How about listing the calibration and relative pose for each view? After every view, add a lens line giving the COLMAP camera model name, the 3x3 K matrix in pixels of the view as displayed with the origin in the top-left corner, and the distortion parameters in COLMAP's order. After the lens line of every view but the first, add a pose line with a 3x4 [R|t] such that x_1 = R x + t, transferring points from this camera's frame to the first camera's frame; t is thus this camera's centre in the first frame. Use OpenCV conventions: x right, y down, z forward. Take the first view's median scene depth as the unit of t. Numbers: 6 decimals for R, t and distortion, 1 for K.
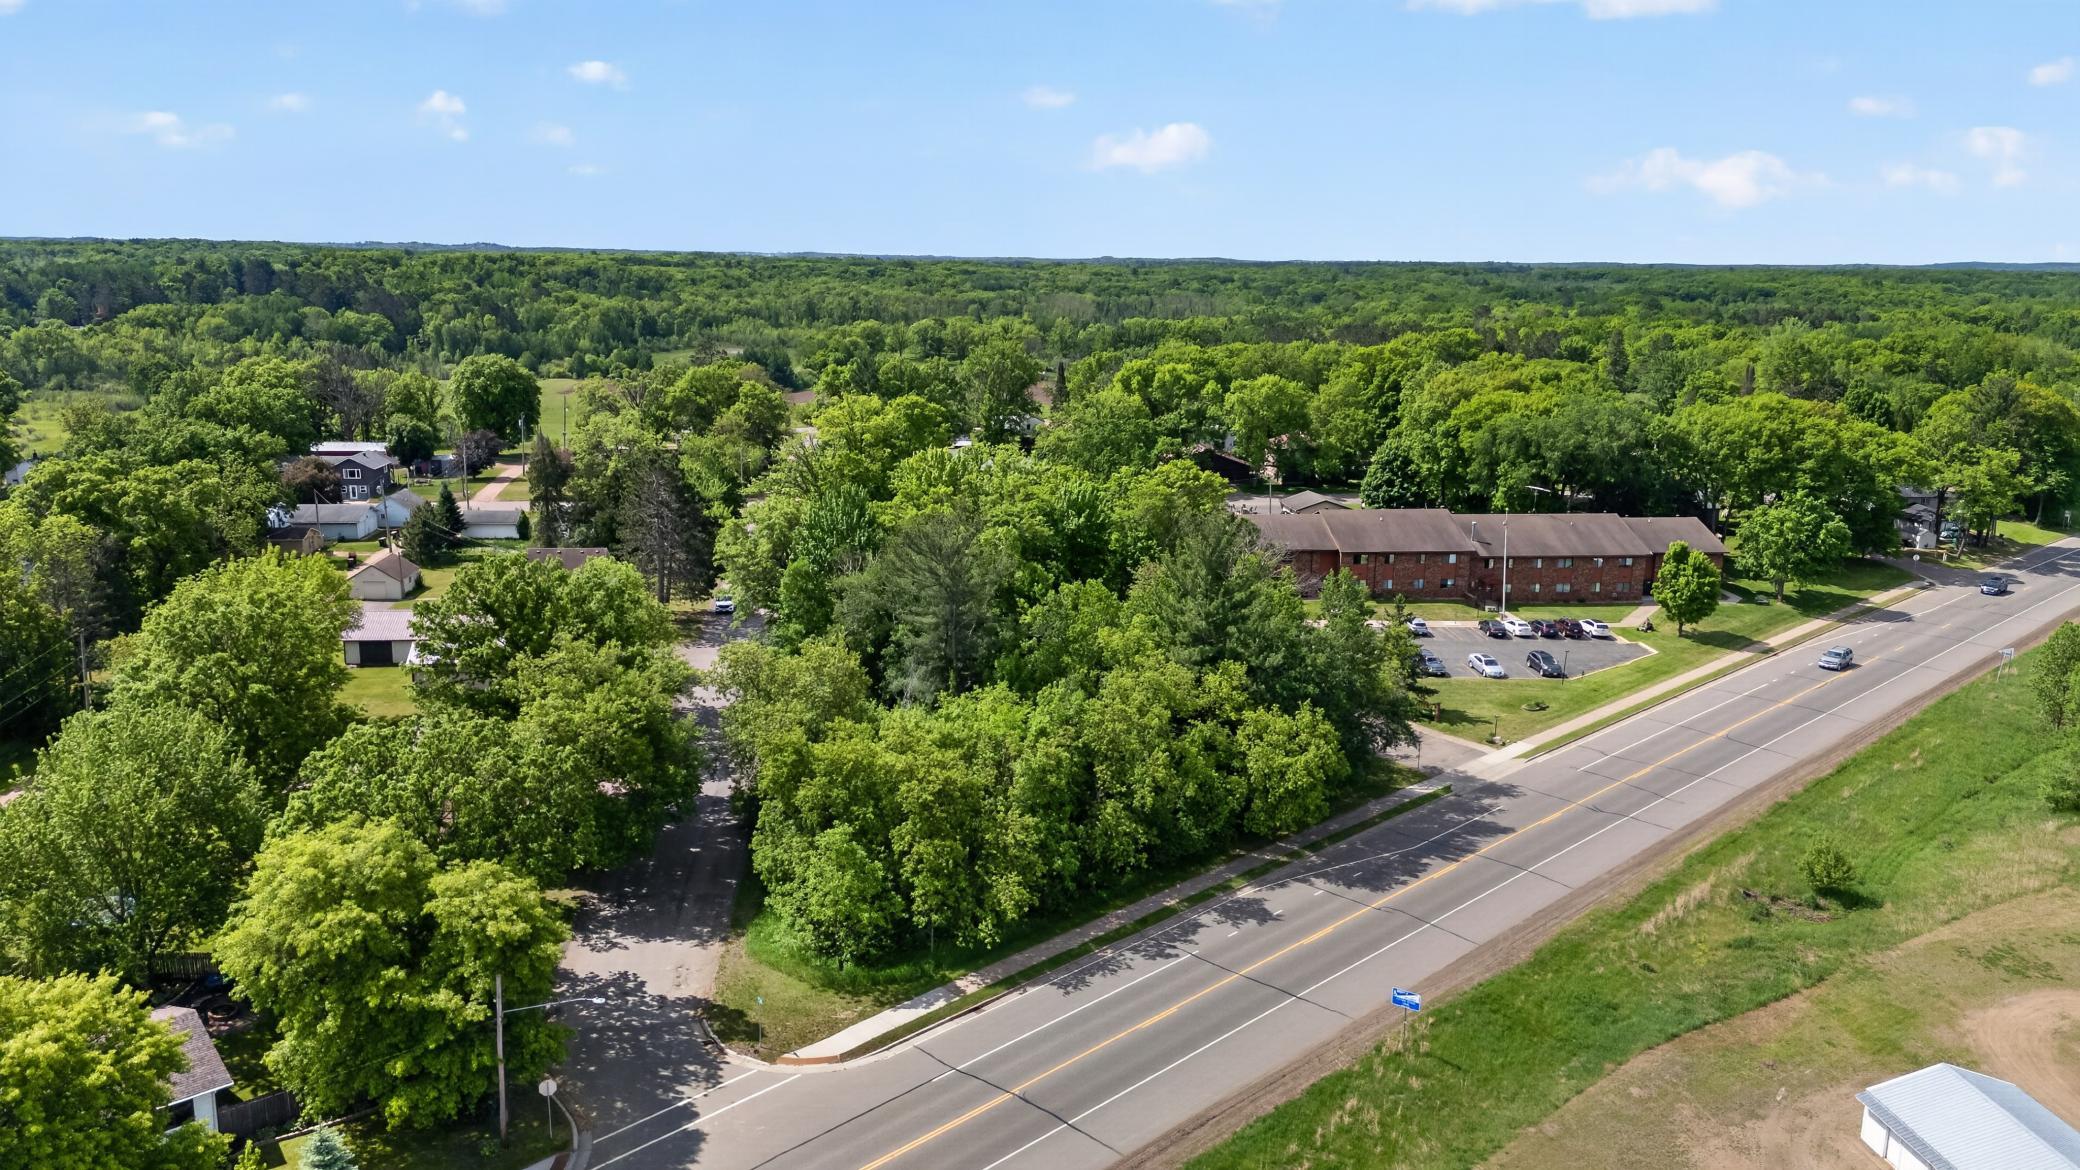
lens RADIAL K [[1521.0, 0, 1044.3], [0, 1521.0, 588.9], [0, 0, 1]] dist [0.079547, -0.081423]
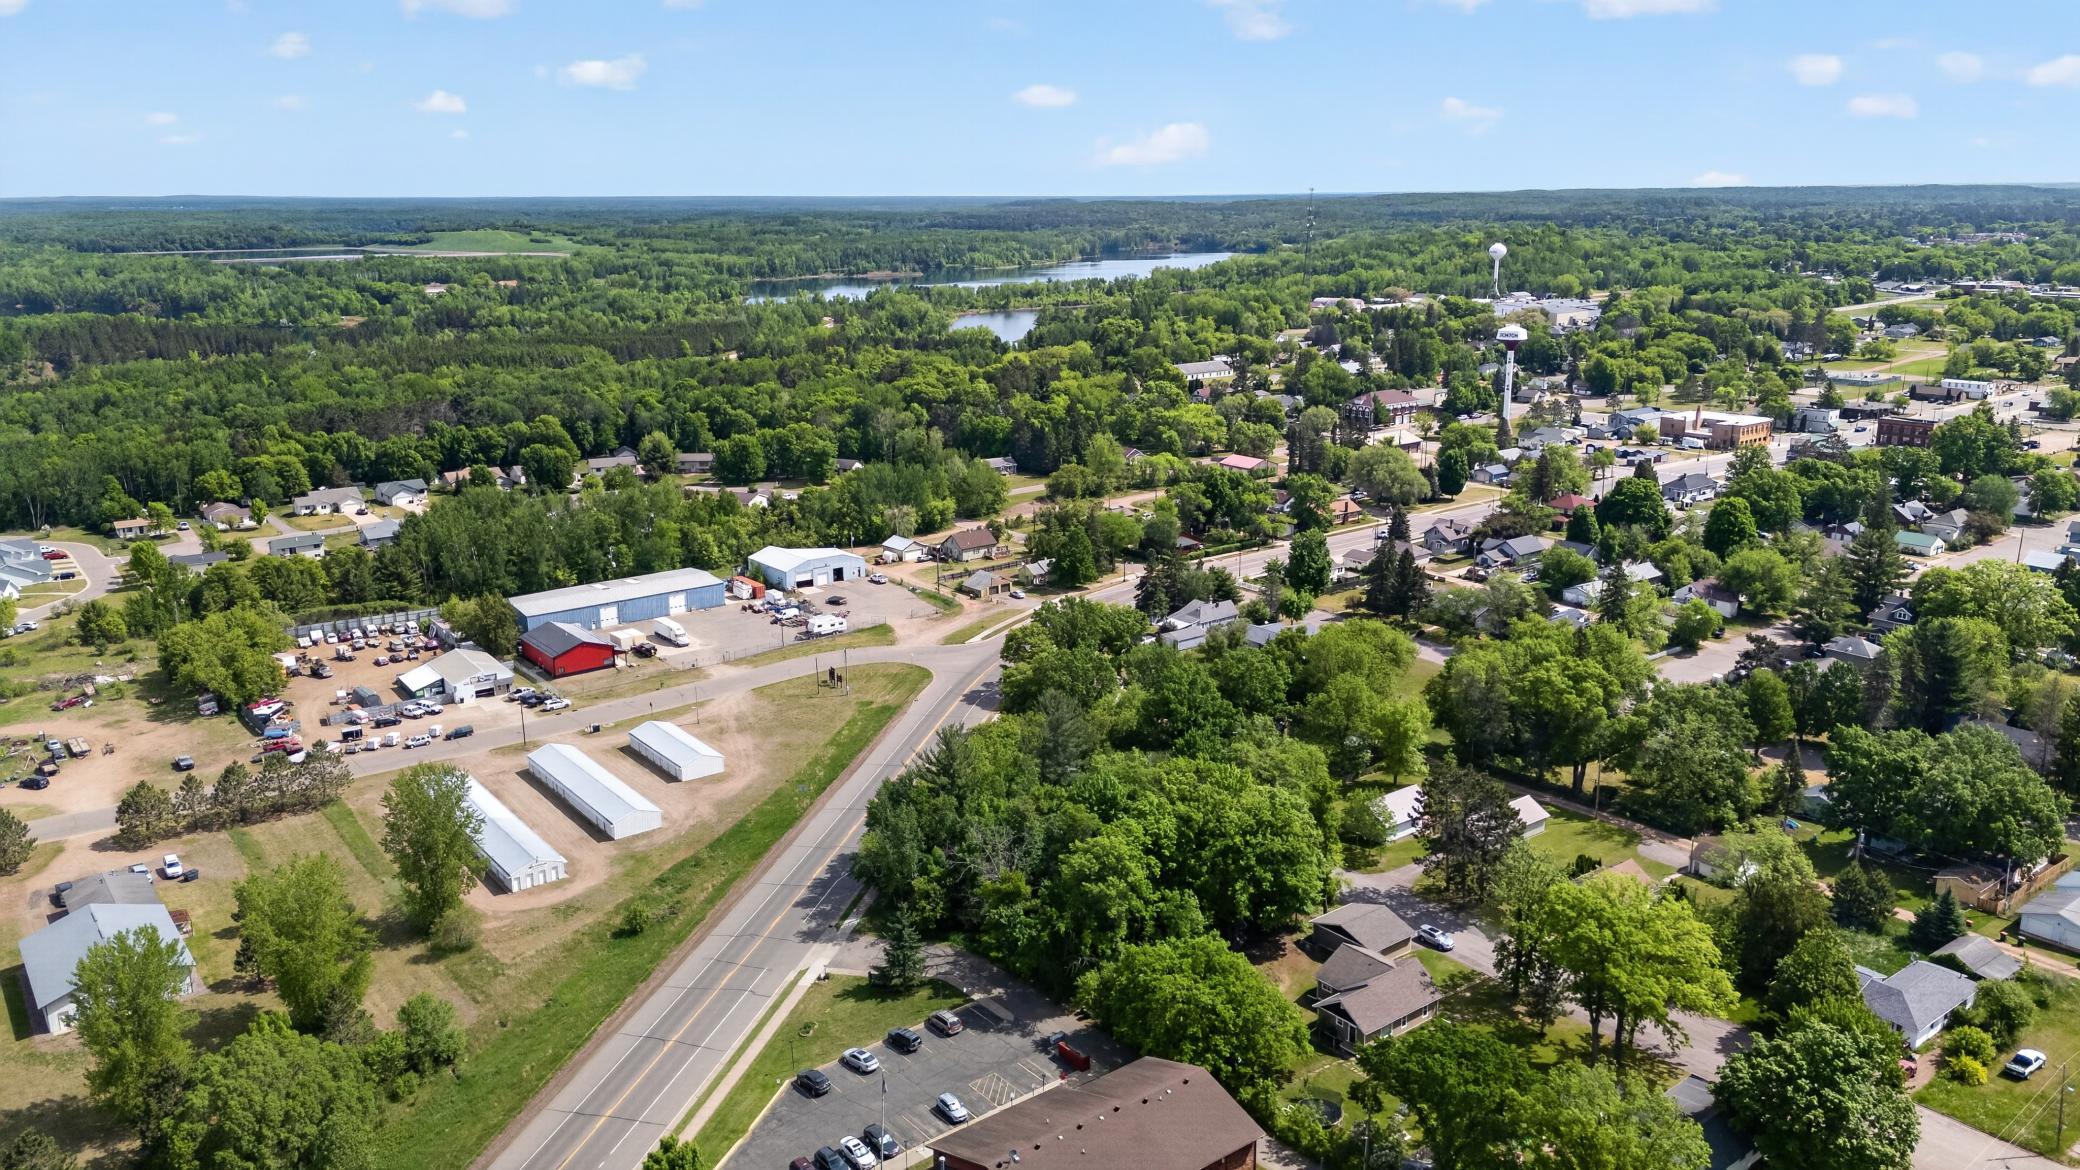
lens RADIAL K [[1521.0, 0, 1038.8], [0, 1521.0, 571.4], [0, 0, 1]] dist [0.079547, -0.081423]
pose [[-0.847567, 0.124595, -0.515854, 0.831822], [-0.113589, 0.906928, 0.405683, -0.861245], [0.518389, 0.402439, -0.754530, 2.073719]]
